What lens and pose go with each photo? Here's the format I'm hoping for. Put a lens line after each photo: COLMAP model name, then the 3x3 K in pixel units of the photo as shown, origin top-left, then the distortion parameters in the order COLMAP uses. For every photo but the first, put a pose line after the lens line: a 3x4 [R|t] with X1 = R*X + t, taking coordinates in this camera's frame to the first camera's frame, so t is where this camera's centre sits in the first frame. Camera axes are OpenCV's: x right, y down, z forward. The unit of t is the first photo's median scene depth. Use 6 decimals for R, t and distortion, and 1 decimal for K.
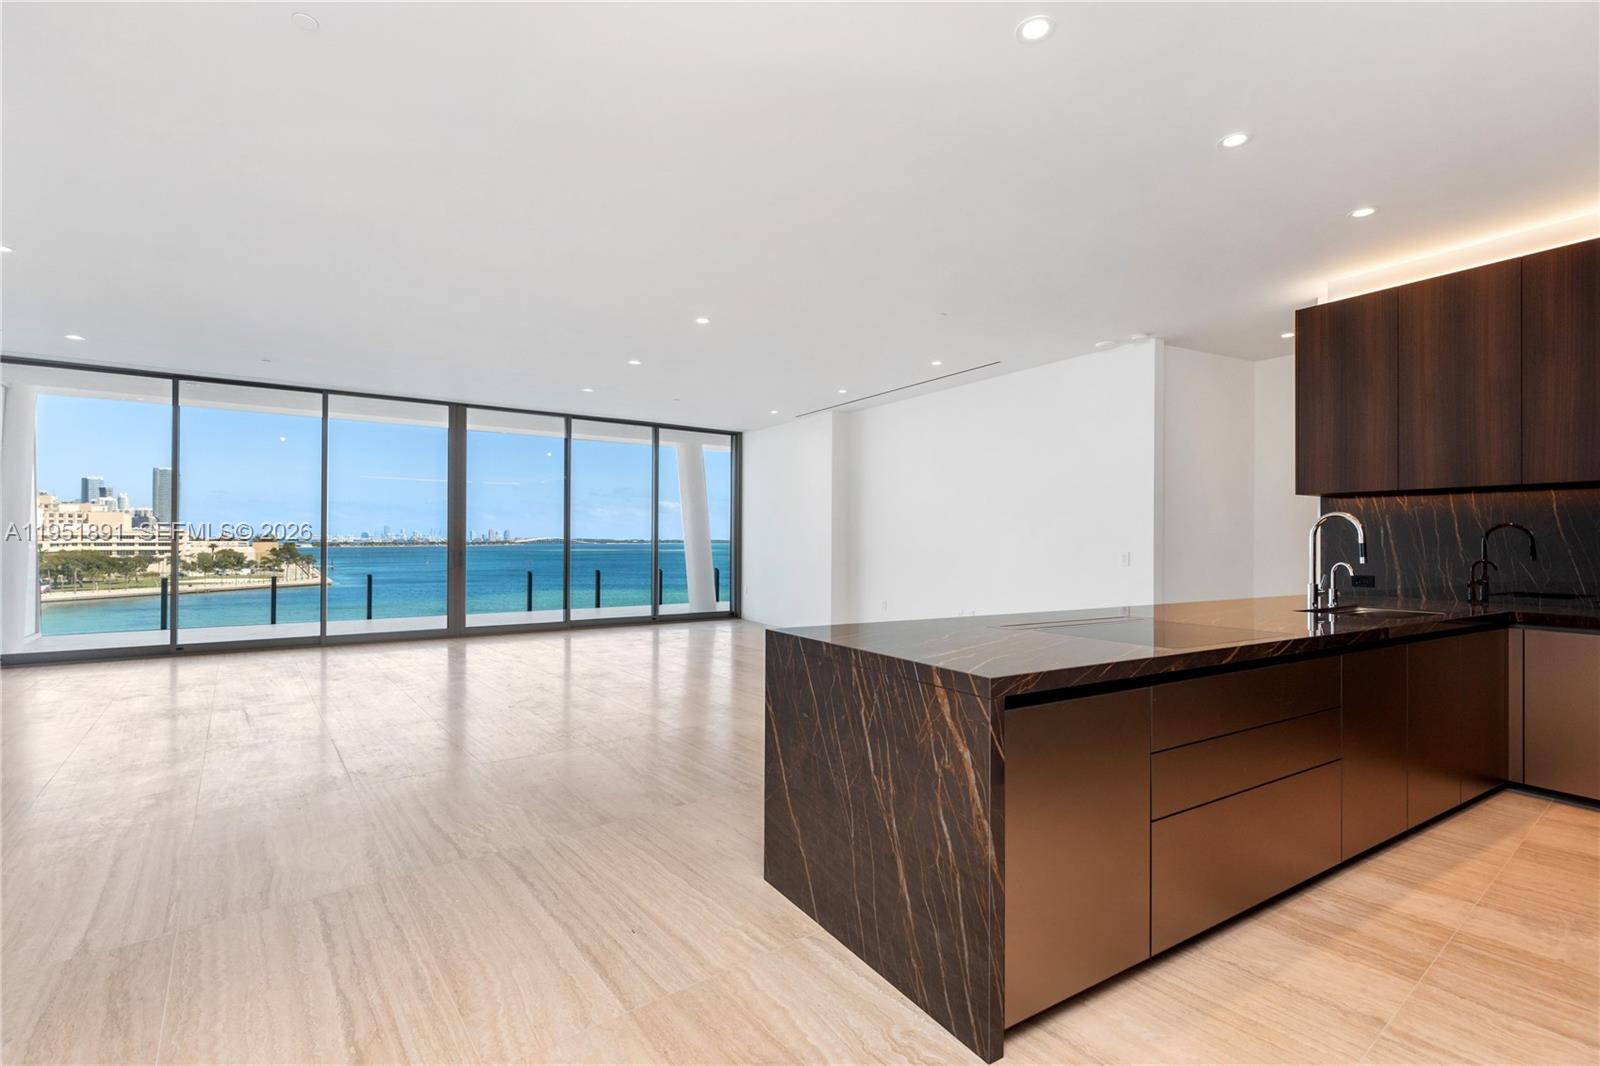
lens RADIAL K [[721.2, 0, 787.9], [0, 721.2, 534.8], [0, 0, 1]] dist [0.008929, -0.000908]
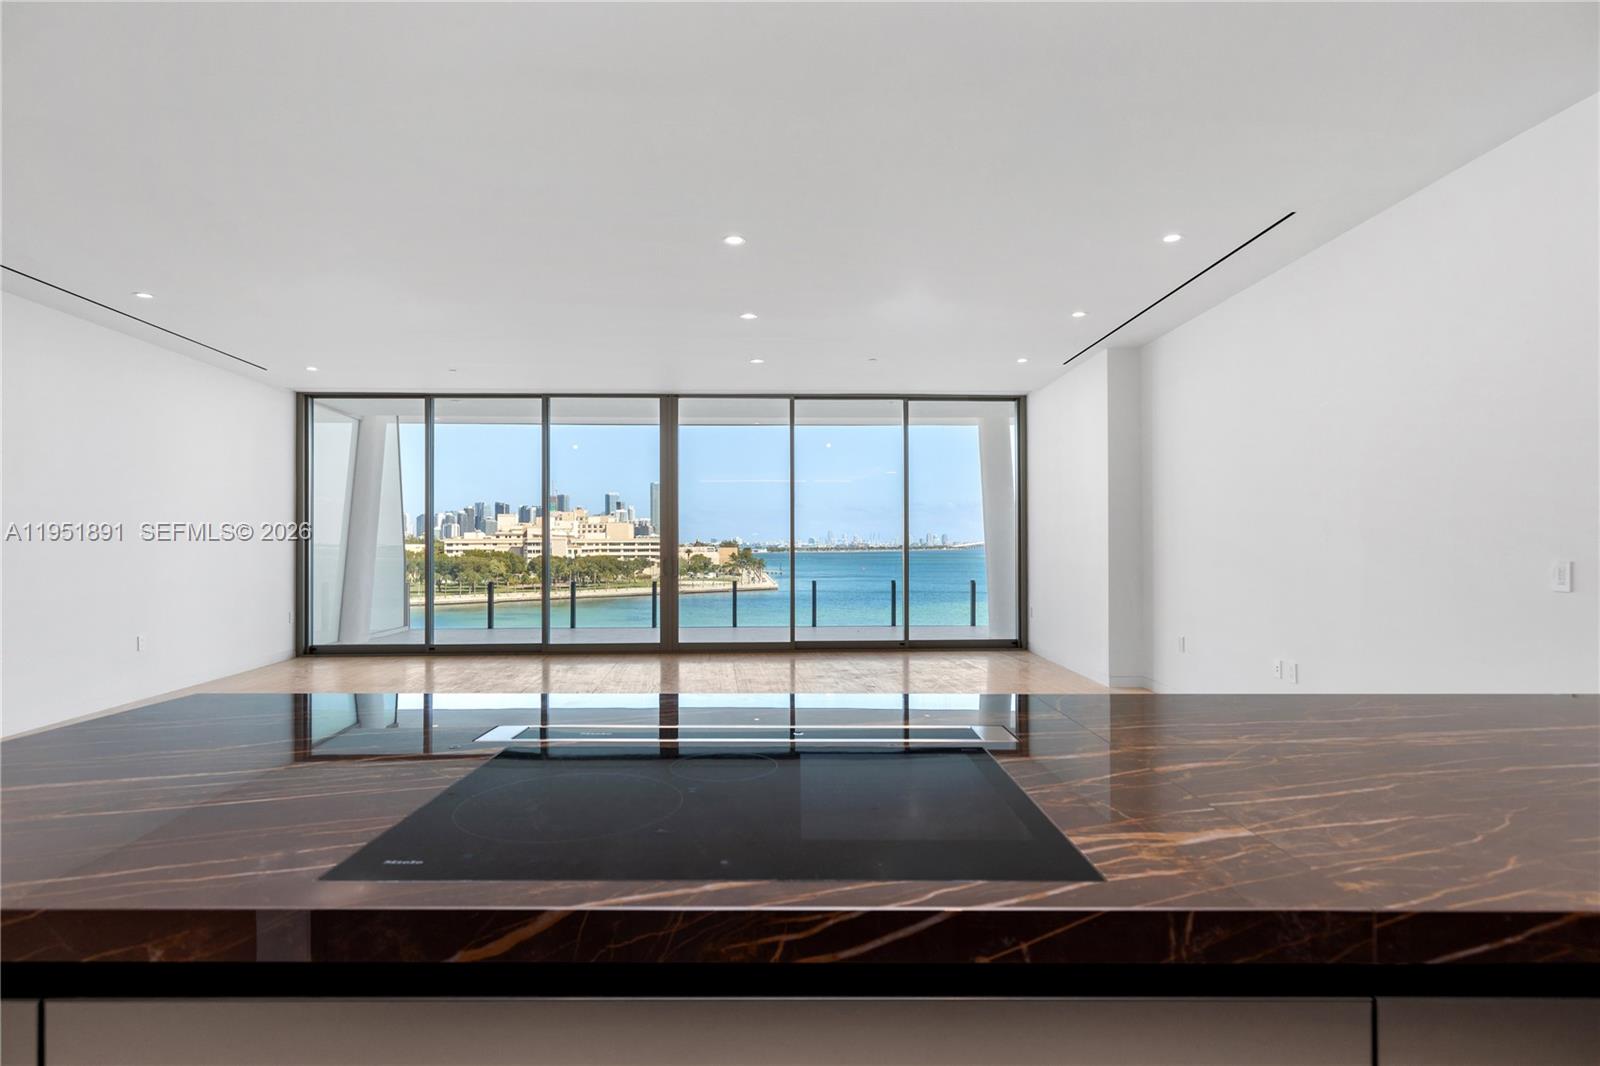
lens RADIAL K [[837.5, 0, 799.8], [0, 837.5, 529.1], [0, 0, 1]] dist [0.001666, -0.000948]
pose [[0.848241, -0.016240, -0.529361, 0.231879], [0.010872, 0.999853, -0.013253, 0.002710], [0.529498, 0.005487, 0.848293, 0.197270]]
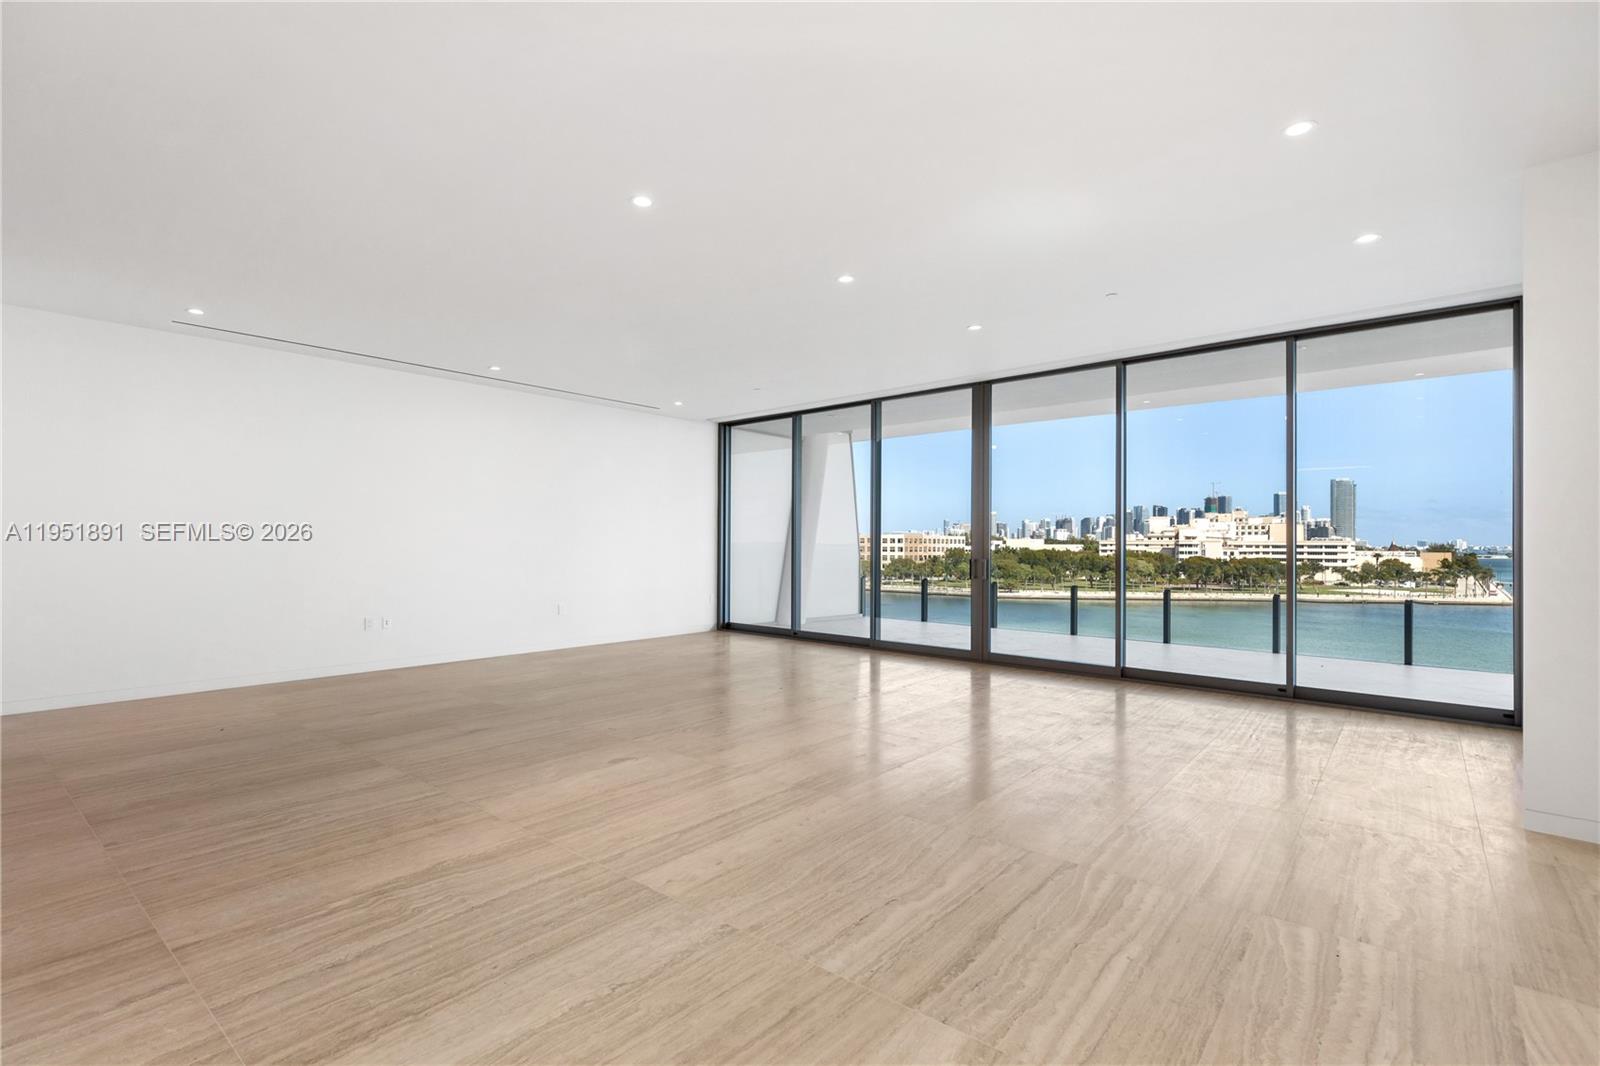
lens RADIAL K [[756.6, 0, 788.6], [0, 756.6, 523.5], [0, 0, 1]] dist [0.001945, 0.000128]
pose [[0.209478, -0.028843, -0.977388, 0.343638], [0.002004, 0.999575, -0.029069, 0.006624], [0.977811, 0.004131, 0.209446, 0.595074]]
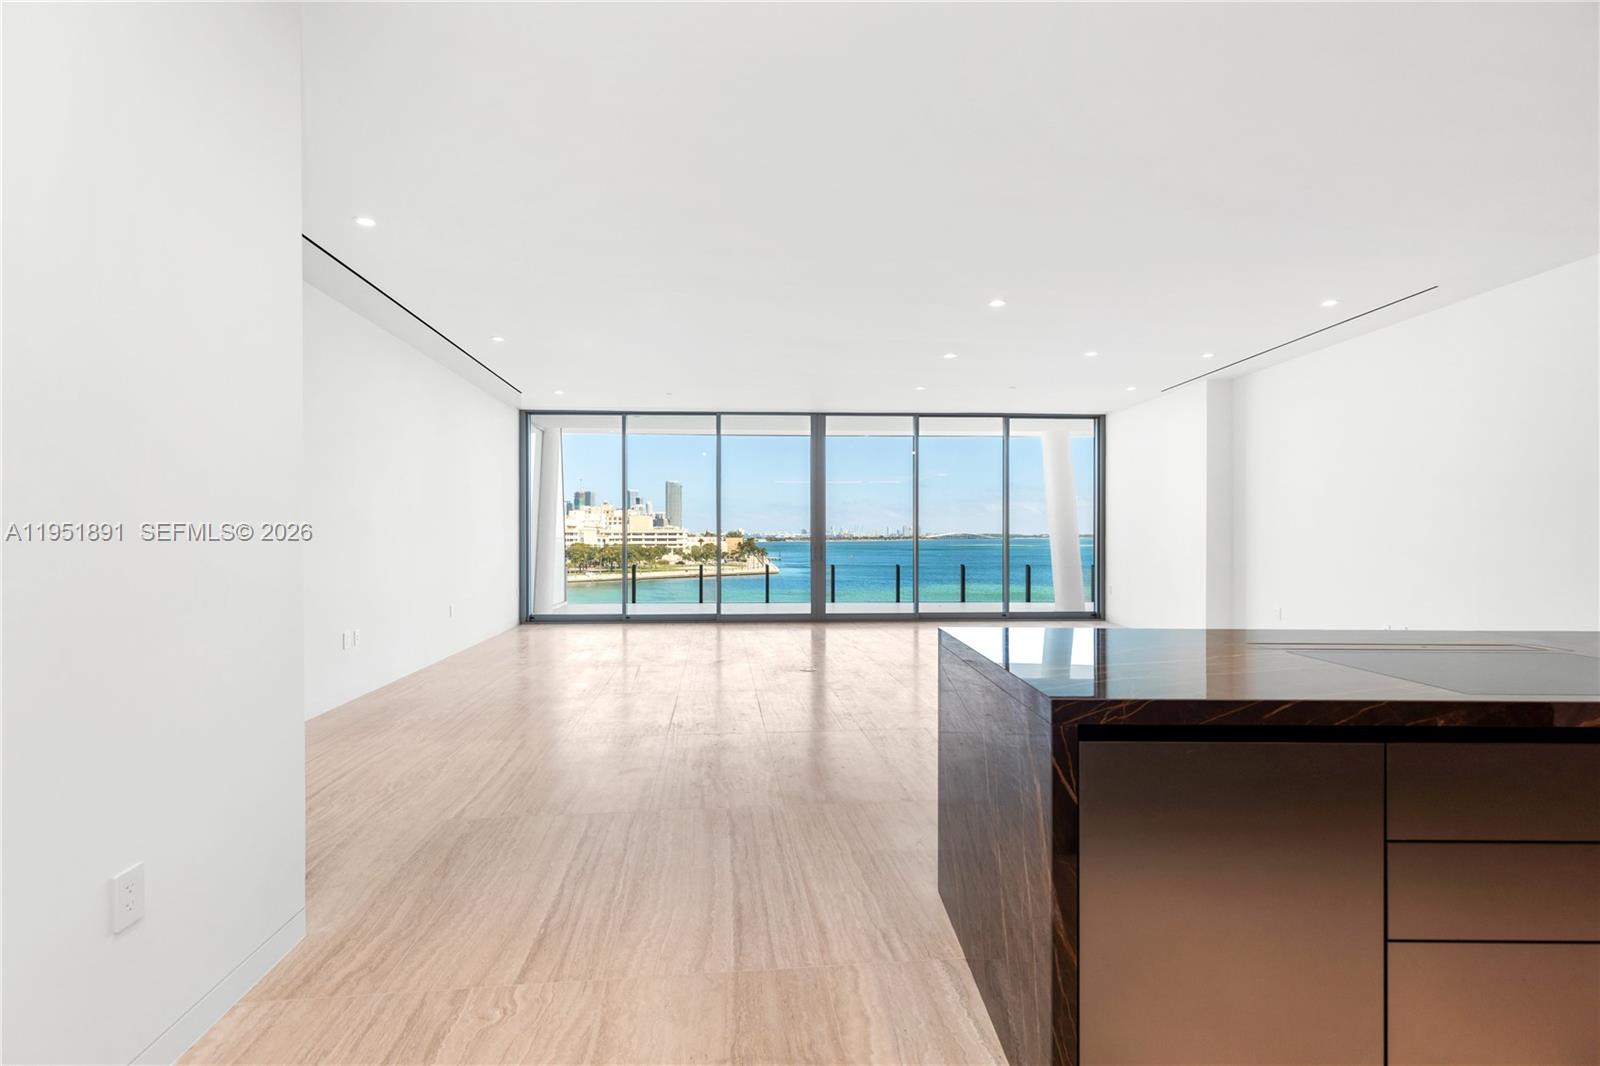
lens RADIAL K [[721.2, 0, 798.9], [0, 721.2, 535.3], [0, 0, 1]] dist [0.008929, -0.000908]
pose [[0.852963, -0.003480, -0.521959, 0.098302], [0.007442, 0.999957, 0.005495, 0.001224], [0.521918, -0.008572, 0.852953, 0.031997]]
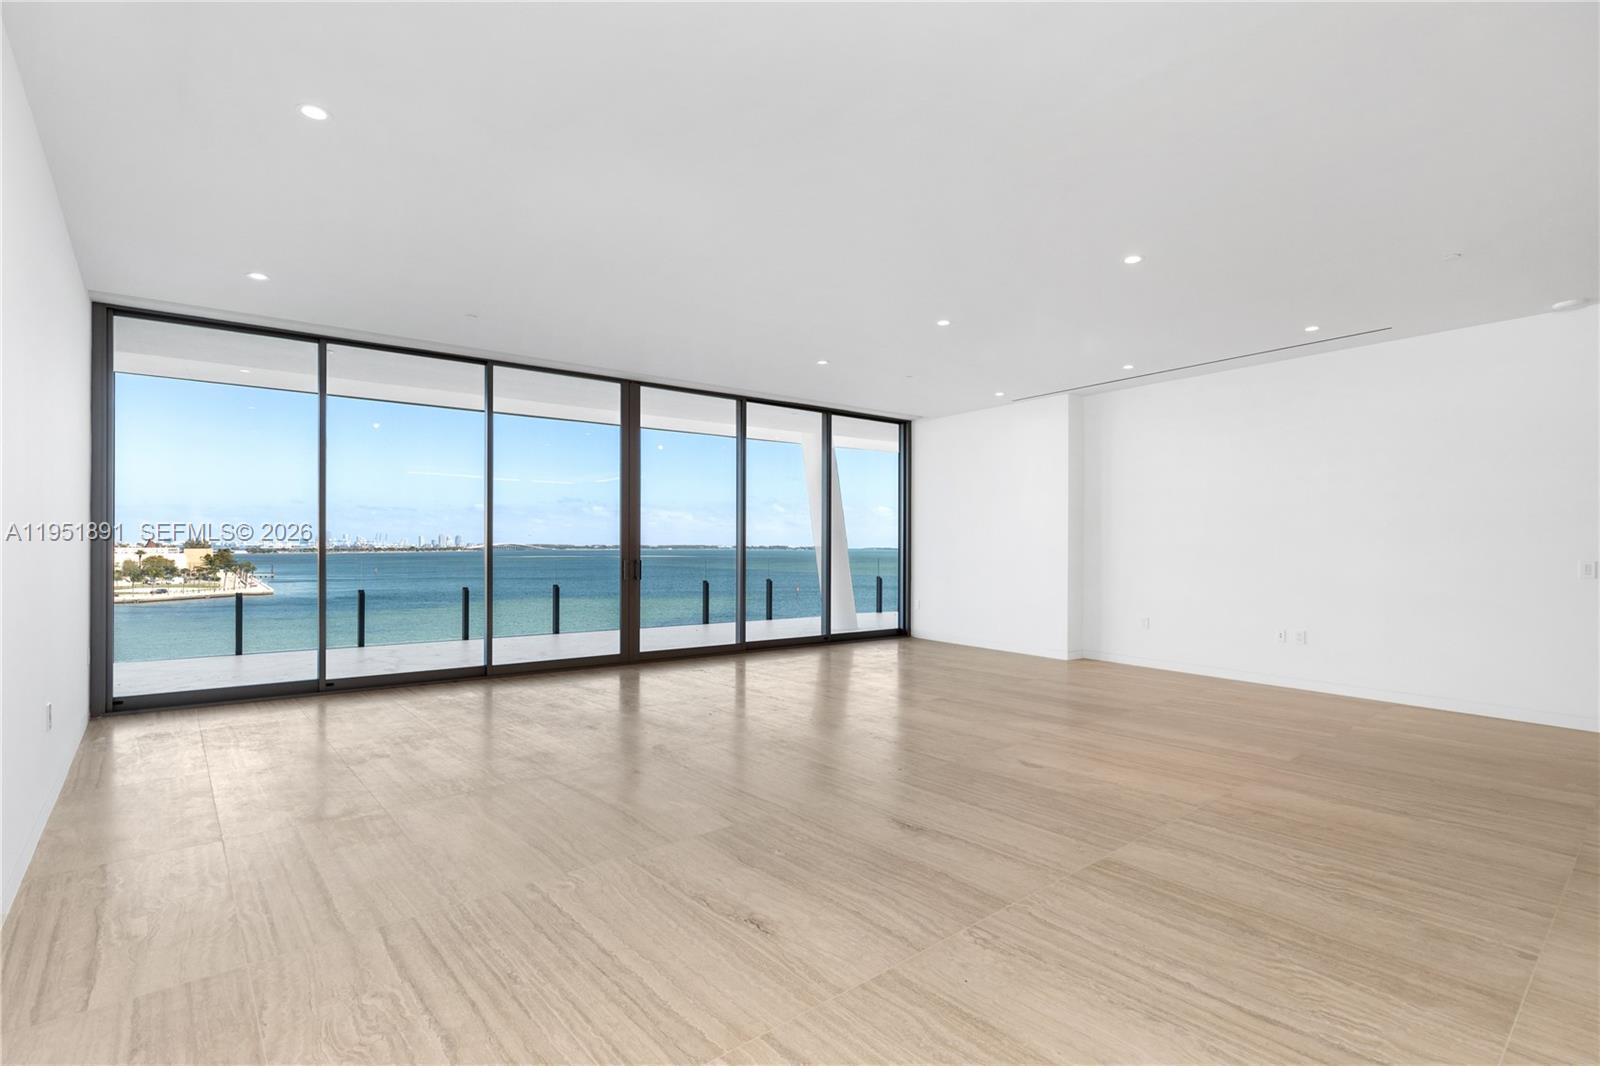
lens RADIAL K [[756.6, 0, 789.4], [0, 756.6, 546.0], [0, 0, 1]] dist [0.001945, 0.000128]
pose [[0.999038, -0.000566, 0.043840, -0.310539], [0.000240, 0.999972, 0.007452, -0.000022], [-0.043843, -0.007435, 0.999011, 0.129827]]
